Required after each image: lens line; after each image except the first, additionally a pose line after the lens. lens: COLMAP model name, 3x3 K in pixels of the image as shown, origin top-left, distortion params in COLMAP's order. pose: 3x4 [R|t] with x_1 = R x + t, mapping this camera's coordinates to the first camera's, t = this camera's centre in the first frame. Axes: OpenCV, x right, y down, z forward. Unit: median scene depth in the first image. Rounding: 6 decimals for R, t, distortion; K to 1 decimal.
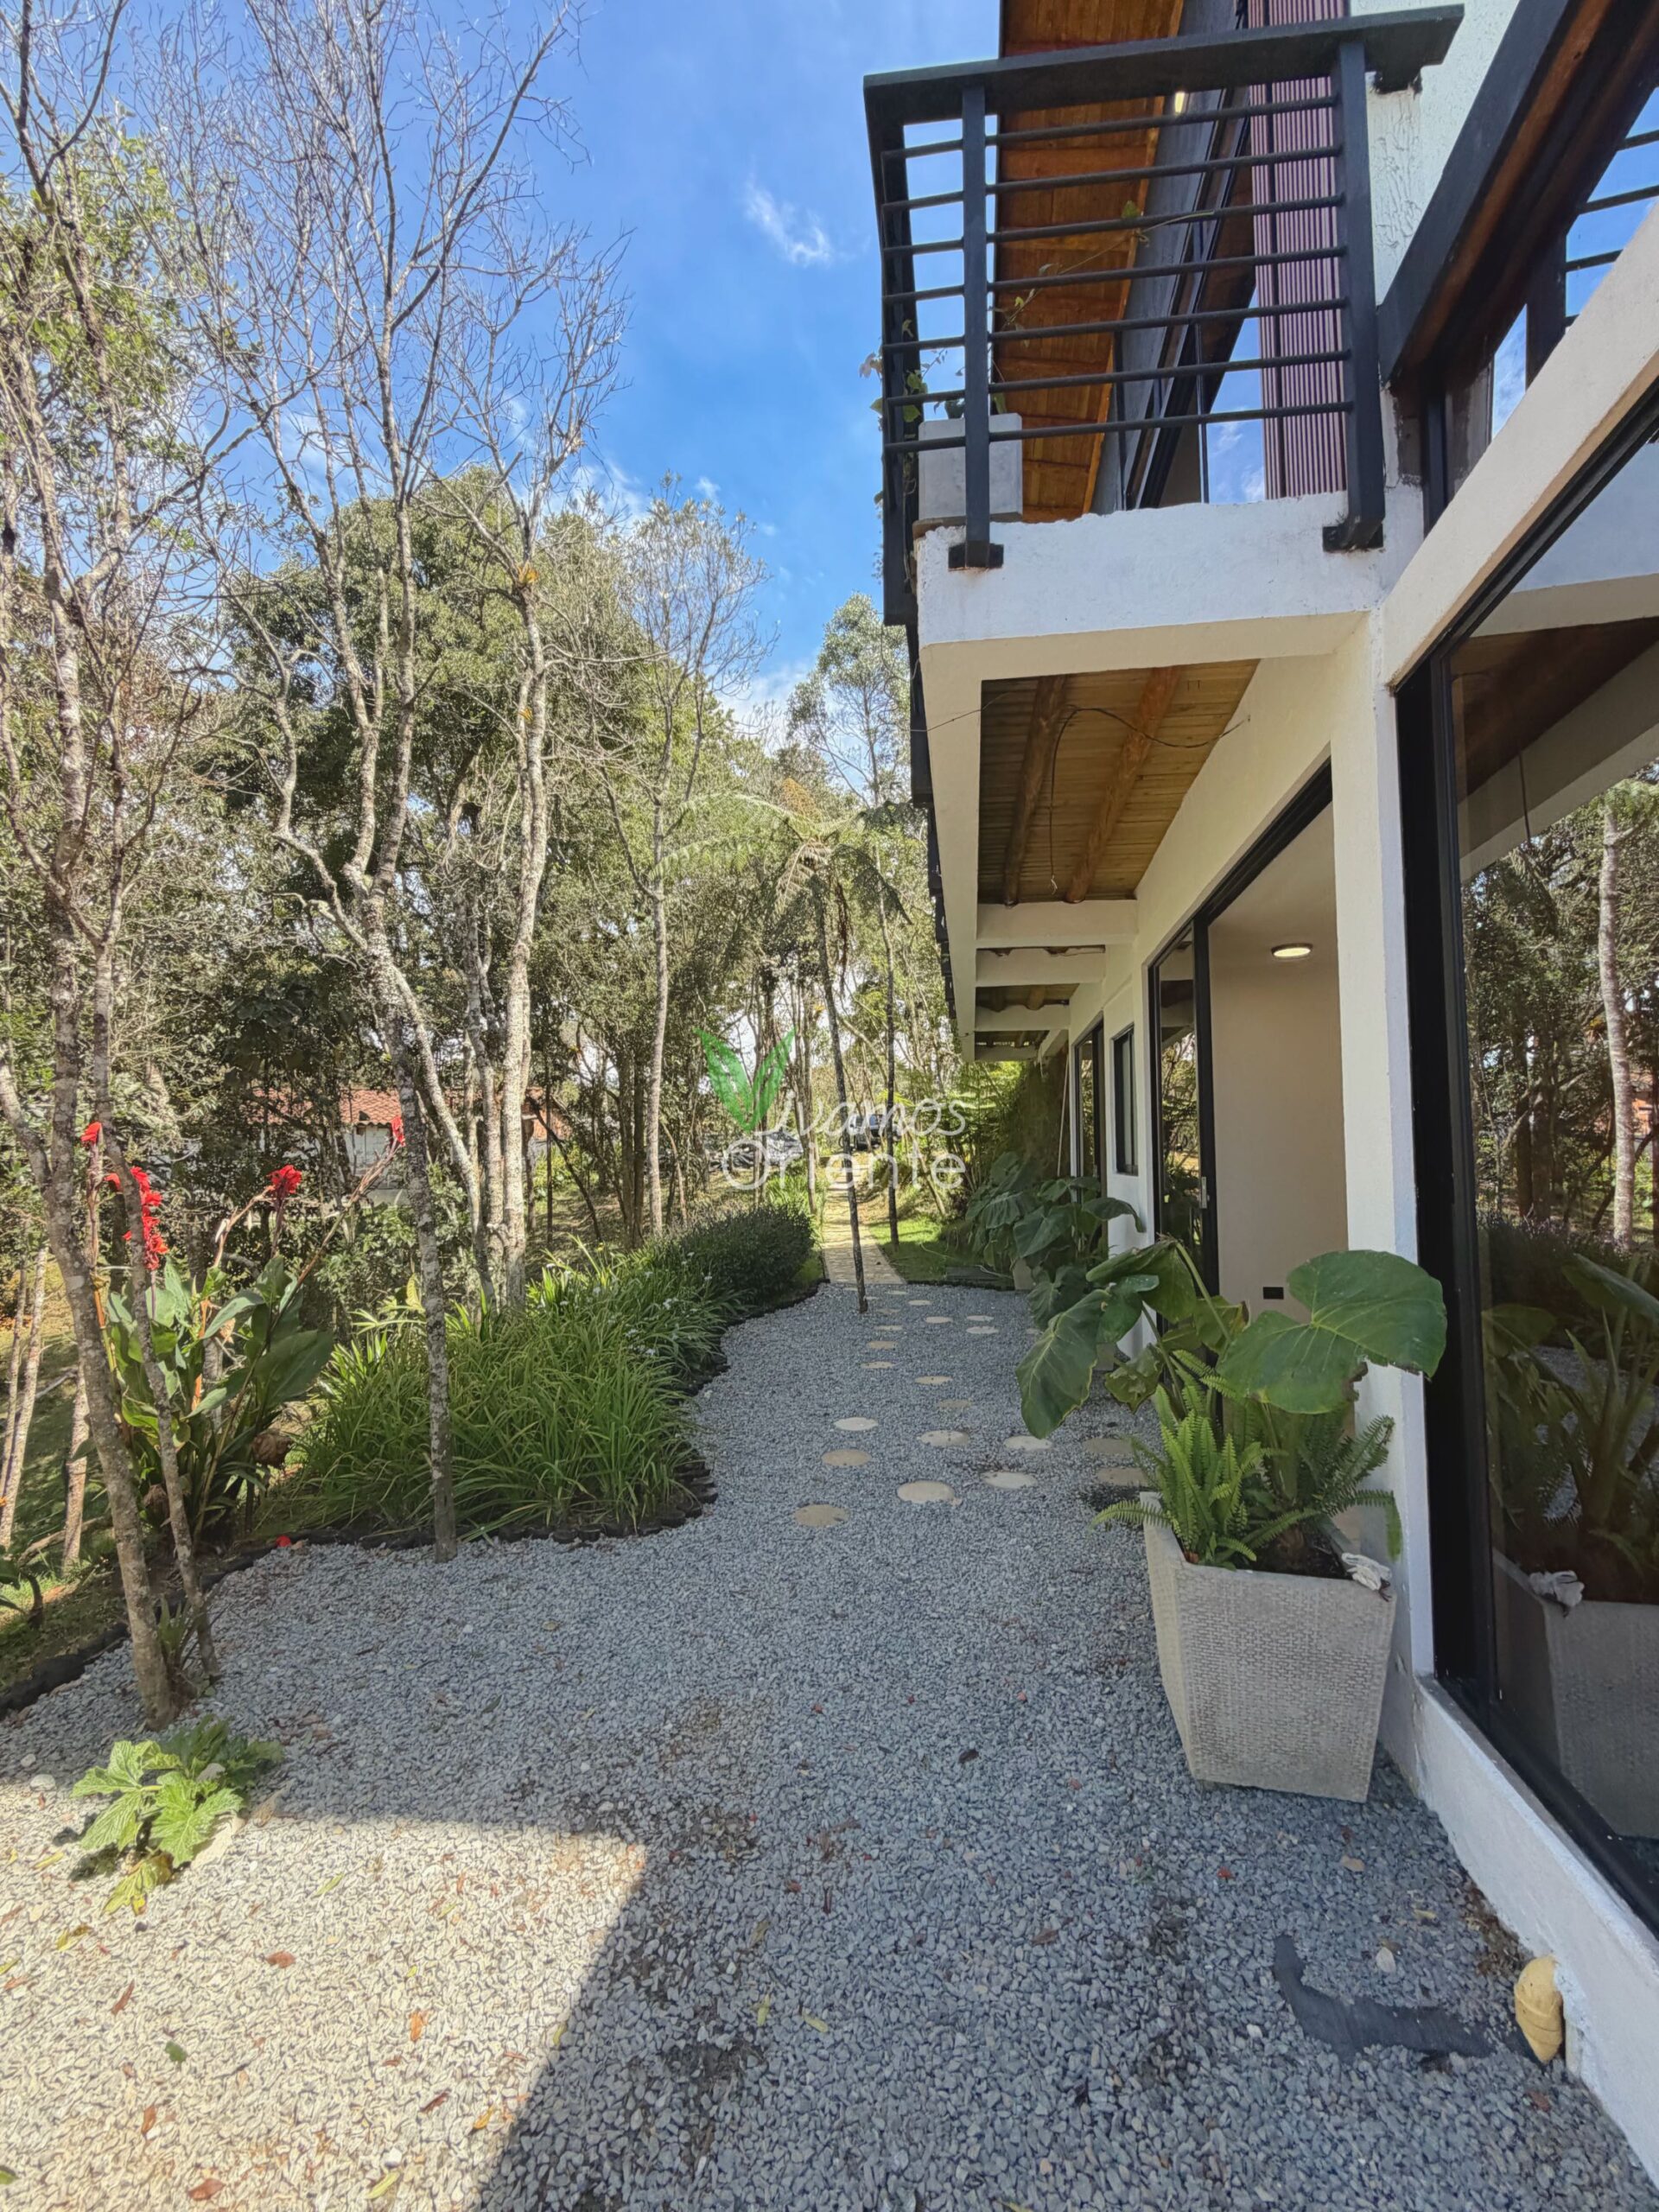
lens RADIAL K [[884.5, 0, 828.3], [0, 884.5, 1097.5], [0, 0, 1]] dist [0.000769, 0.000319]
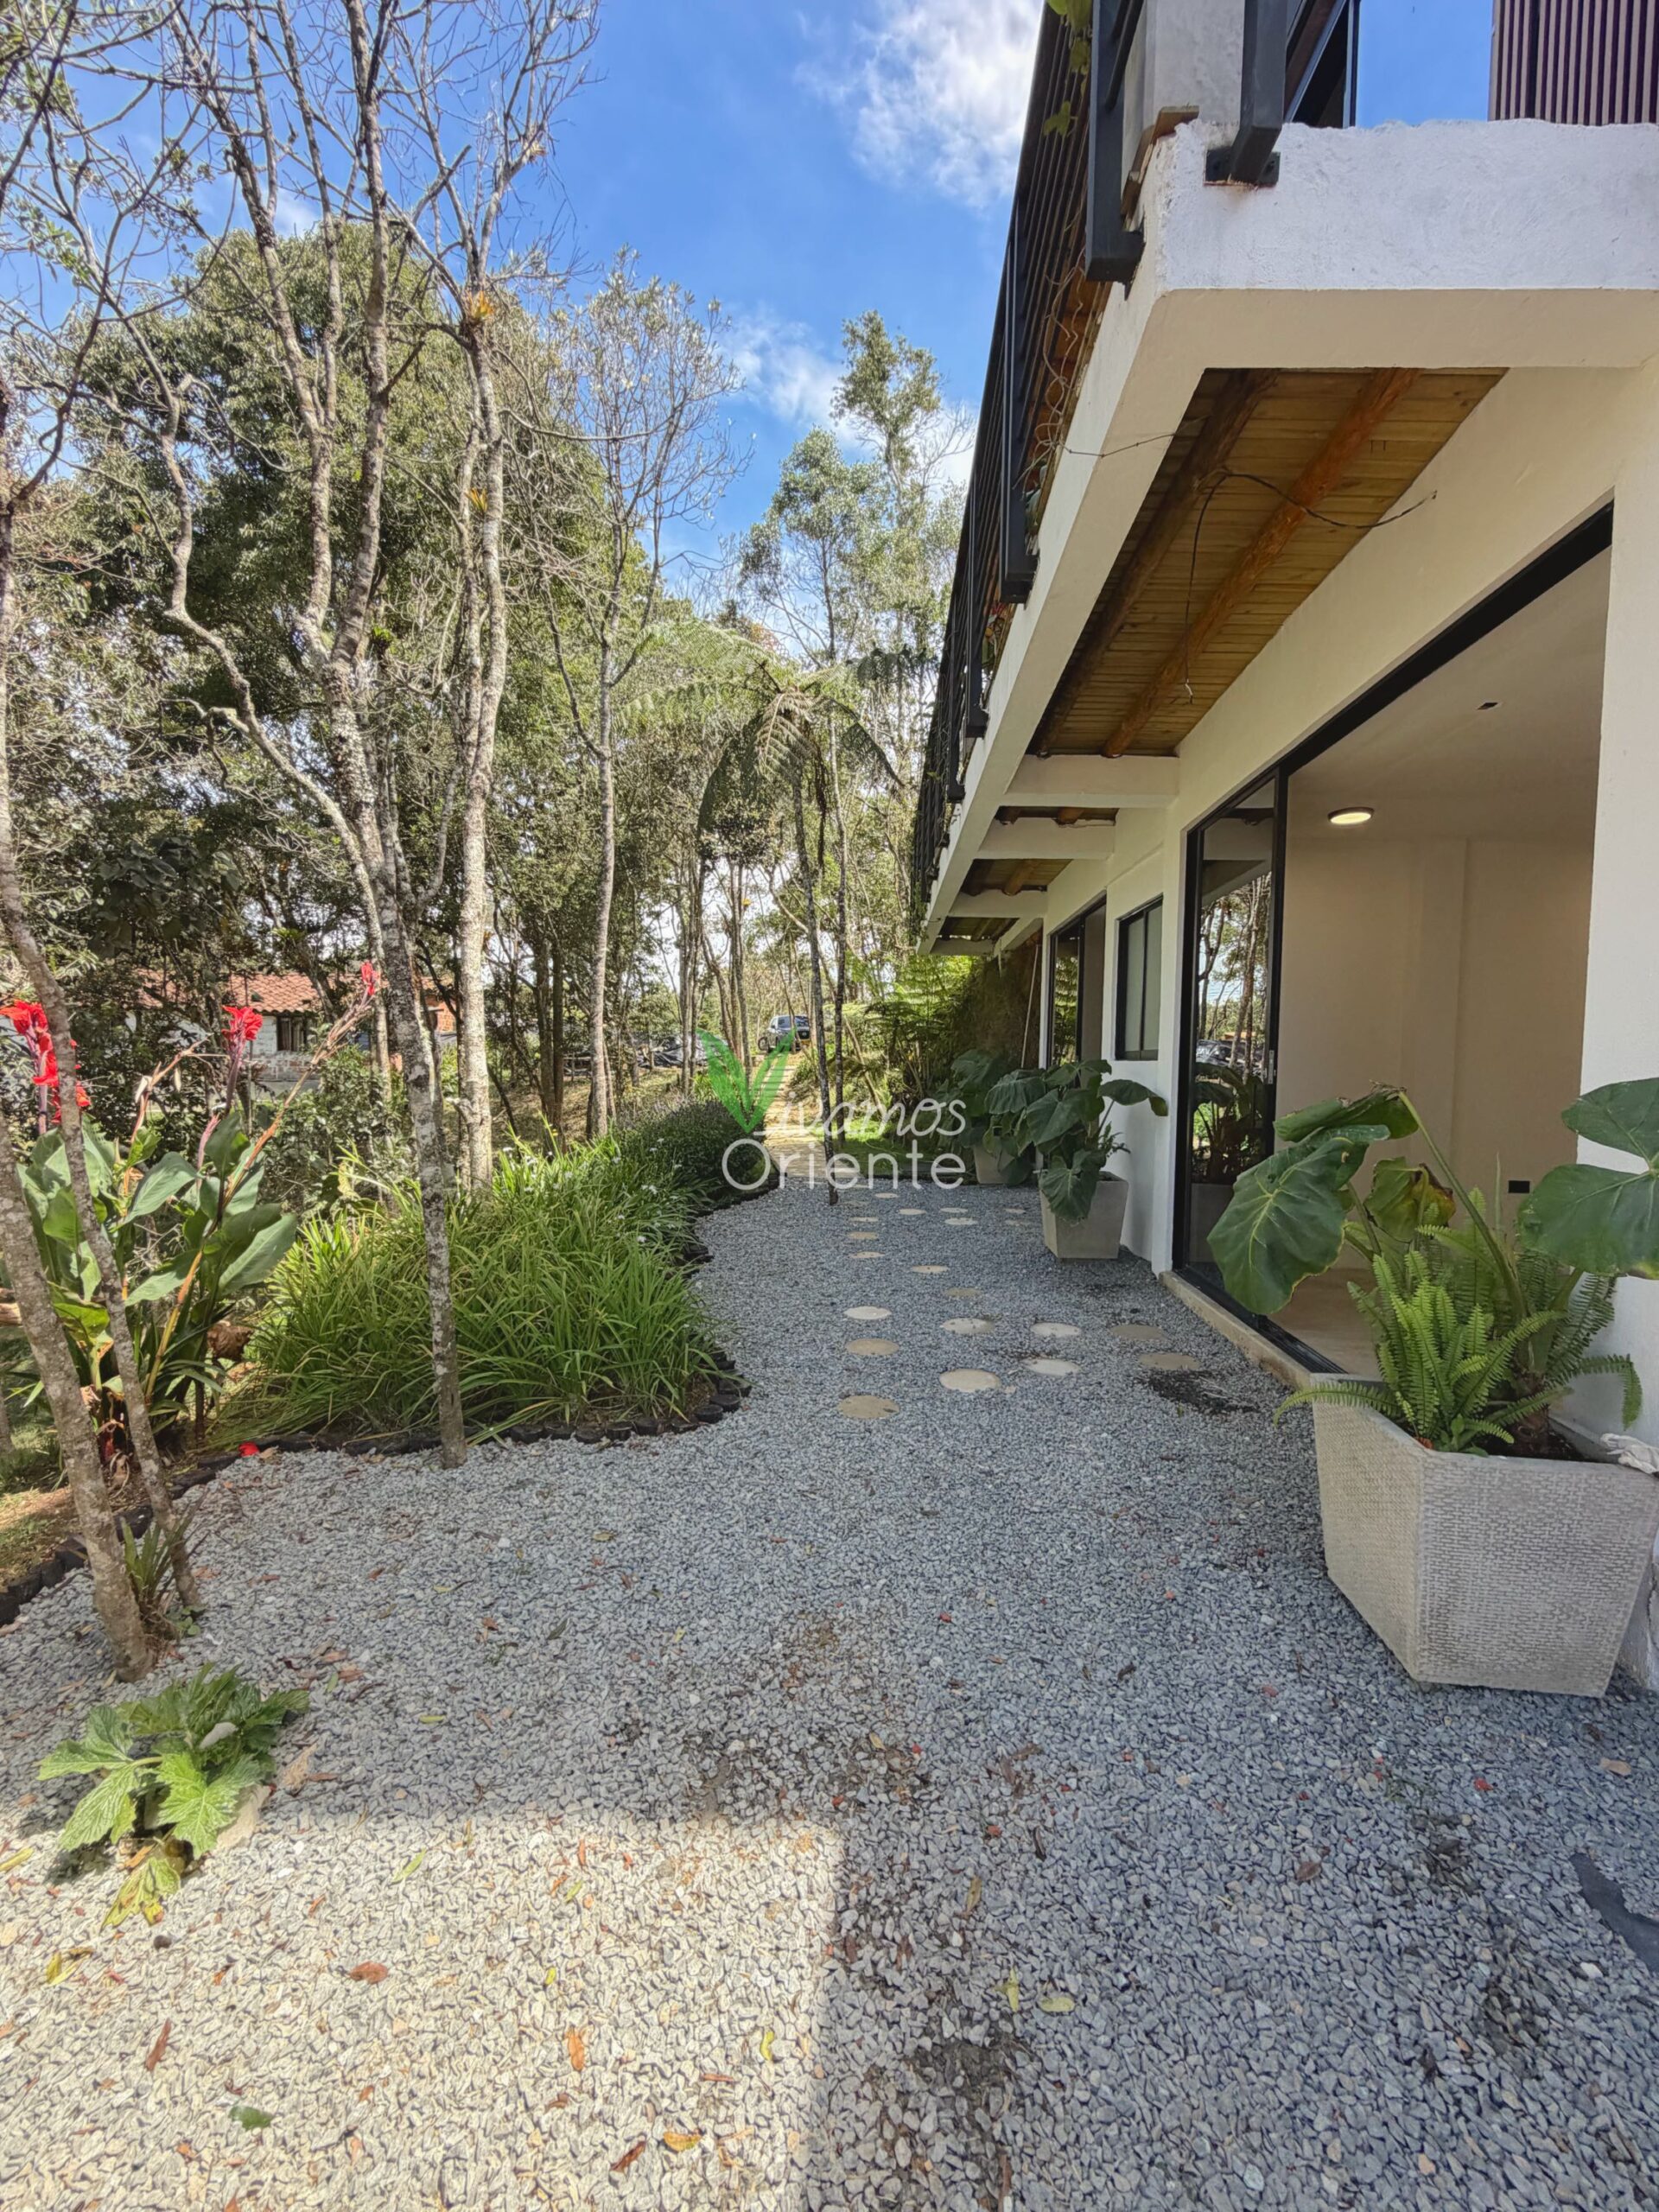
lens RADIAL K [[884.5, 0, 828.3], [0, 884.5, 1097.5], [0, 0, 1]] dist [0.000769, 0.000319]
pose [[0.994185, 0.016446, 0.106427, -0.224513], [-0.027490, 0.994286, 0.103145, 0.090621], [-0.104122, -0.105471, 0.988956, 0.197832]]
